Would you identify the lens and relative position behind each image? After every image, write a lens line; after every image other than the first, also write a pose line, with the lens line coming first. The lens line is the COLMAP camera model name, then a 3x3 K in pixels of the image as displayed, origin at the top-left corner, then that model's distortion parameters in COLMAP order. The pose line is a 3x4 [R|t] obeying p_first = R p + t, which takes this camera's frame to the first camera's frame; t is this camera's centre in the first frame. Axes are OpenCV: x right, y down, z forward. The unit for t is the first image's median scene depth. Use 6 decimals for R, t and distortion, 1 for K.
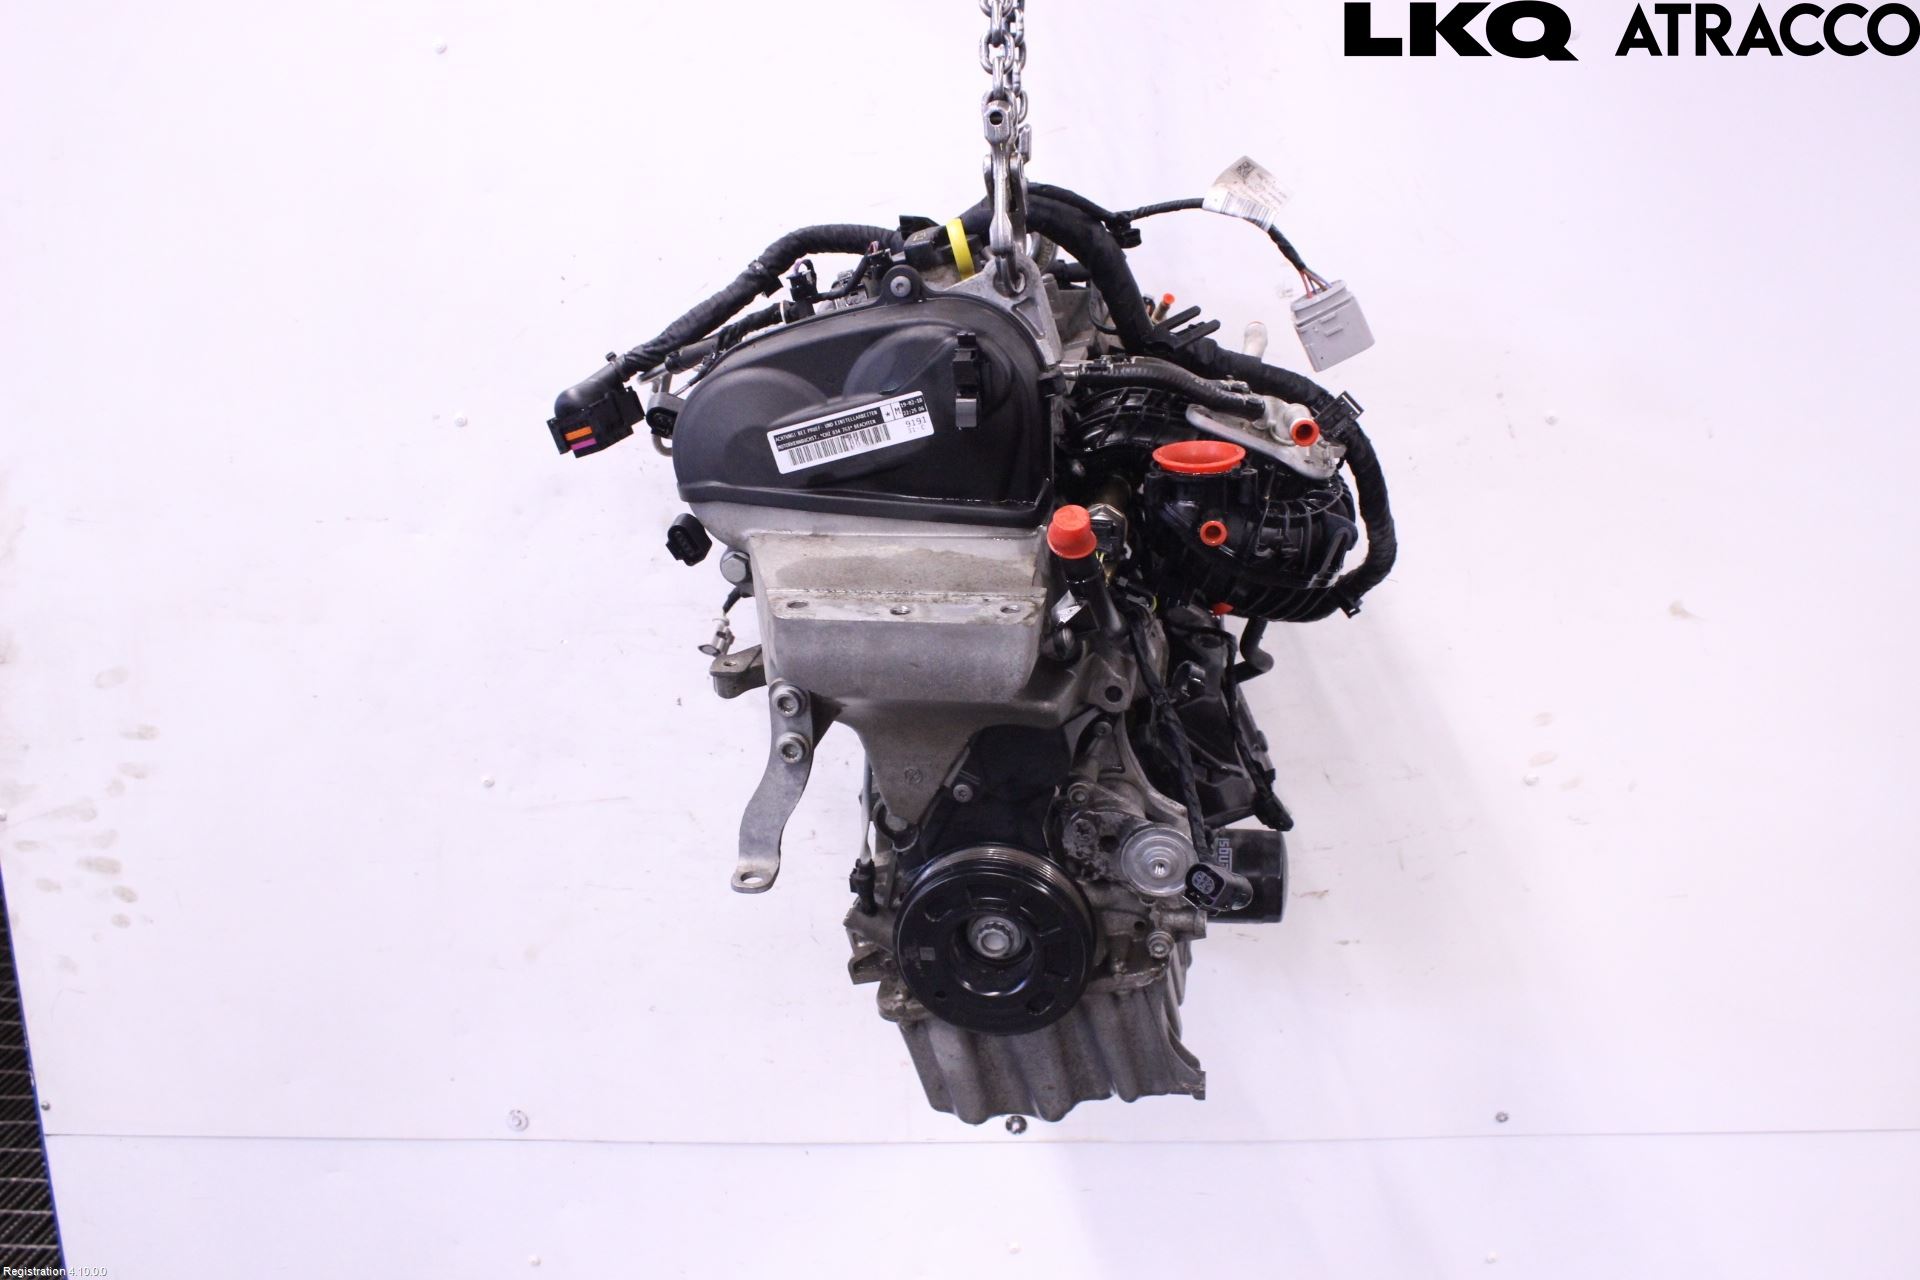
lens RADIAL K [[1806.5, 0, 959.0], [0, 1806.5, 641.5], [0, 0, 1]] dist [-0.017239, 0.000000]
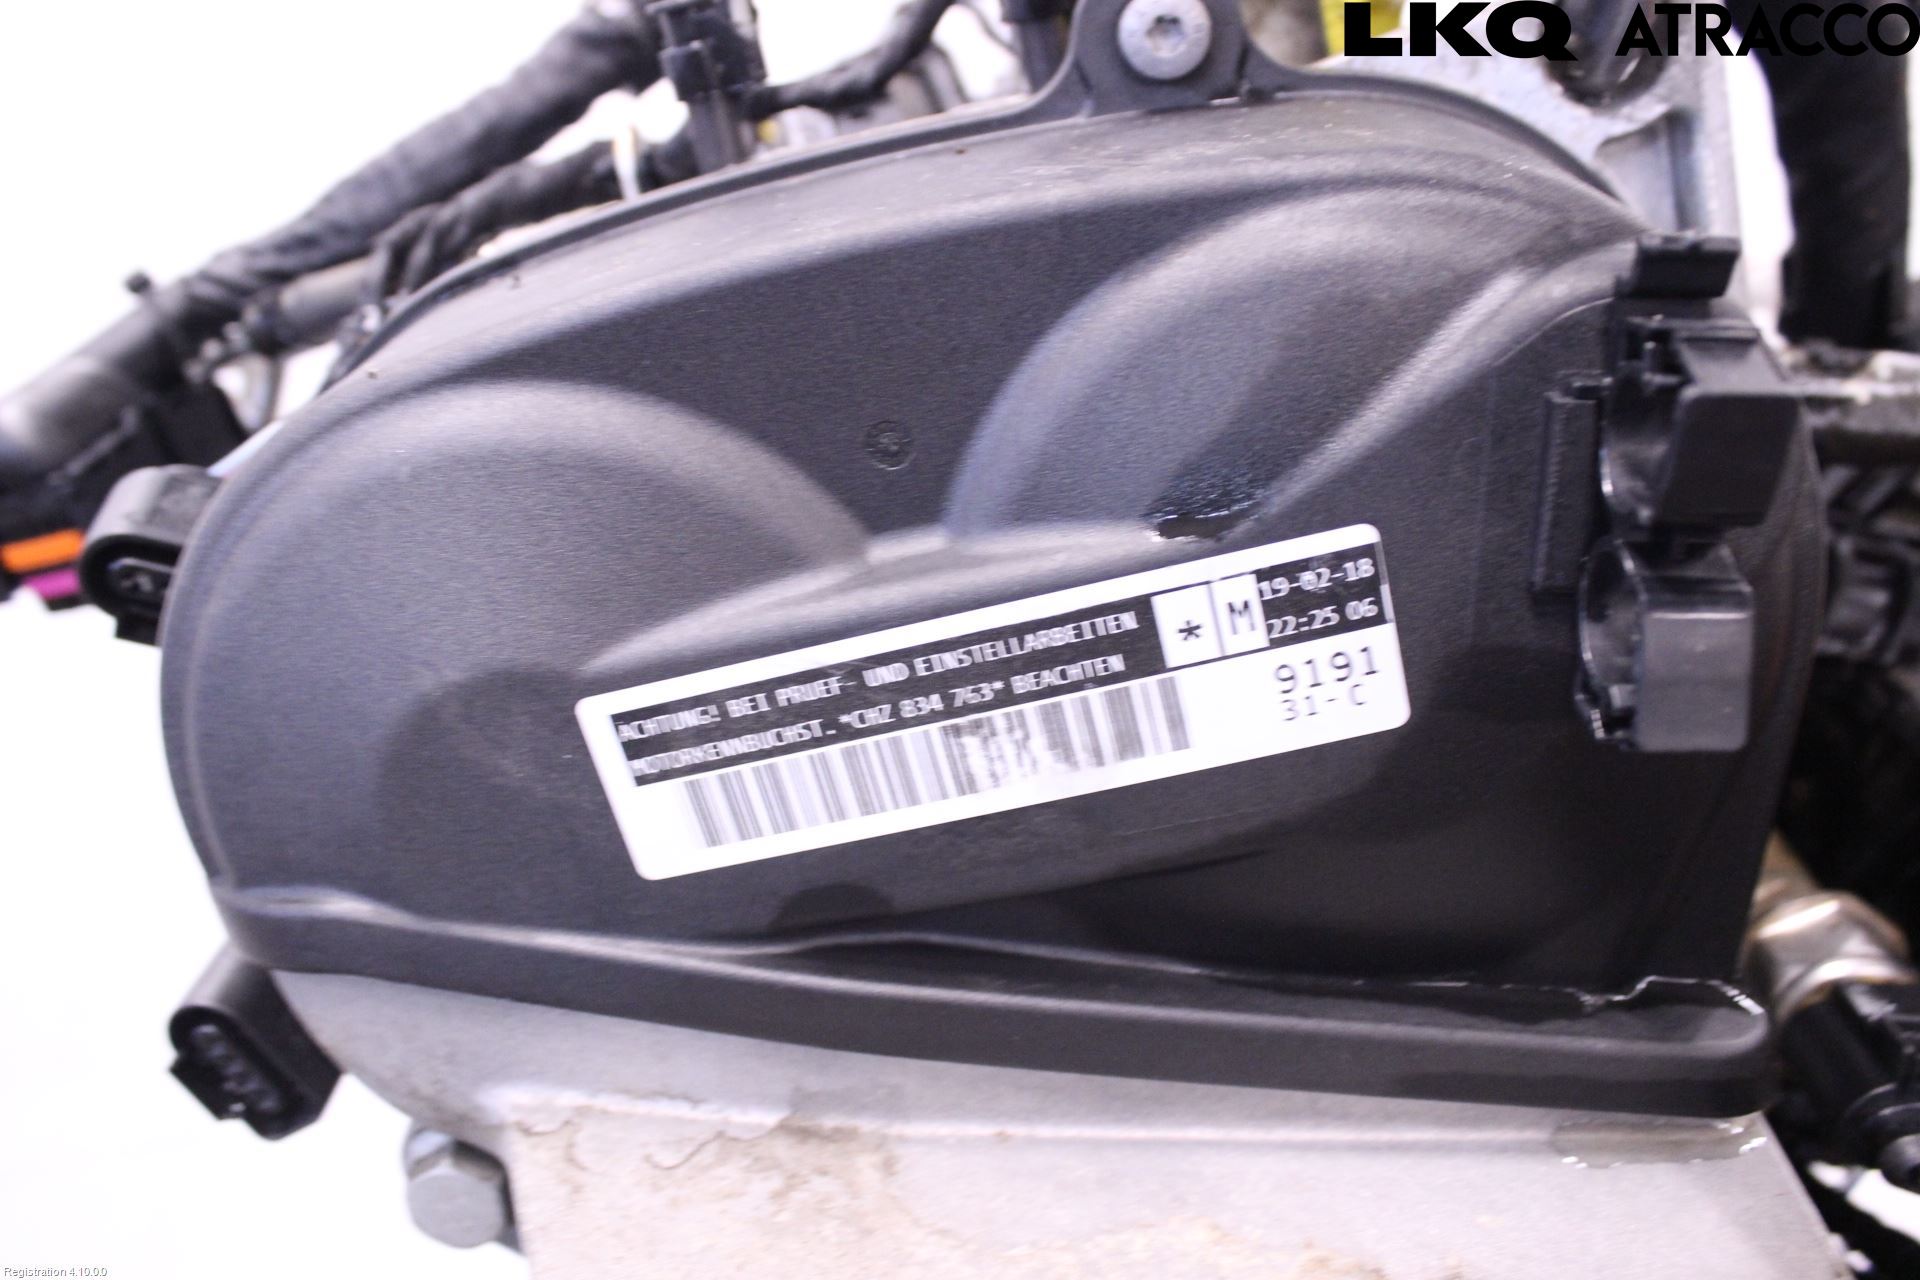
lens RADIAL K [[1806.5, 0, 962.0], [0, 1806.5, 623.9], [0, 0, 1]] dist [-0.017239, 0.000000]
pose [[0.993932, -0.003699, 0.109932, -0.085633], [0.000912, 0.999677, 0.025388, -0.130230], [-0.109991, -0.025134, 0.993615, 0.792787]]
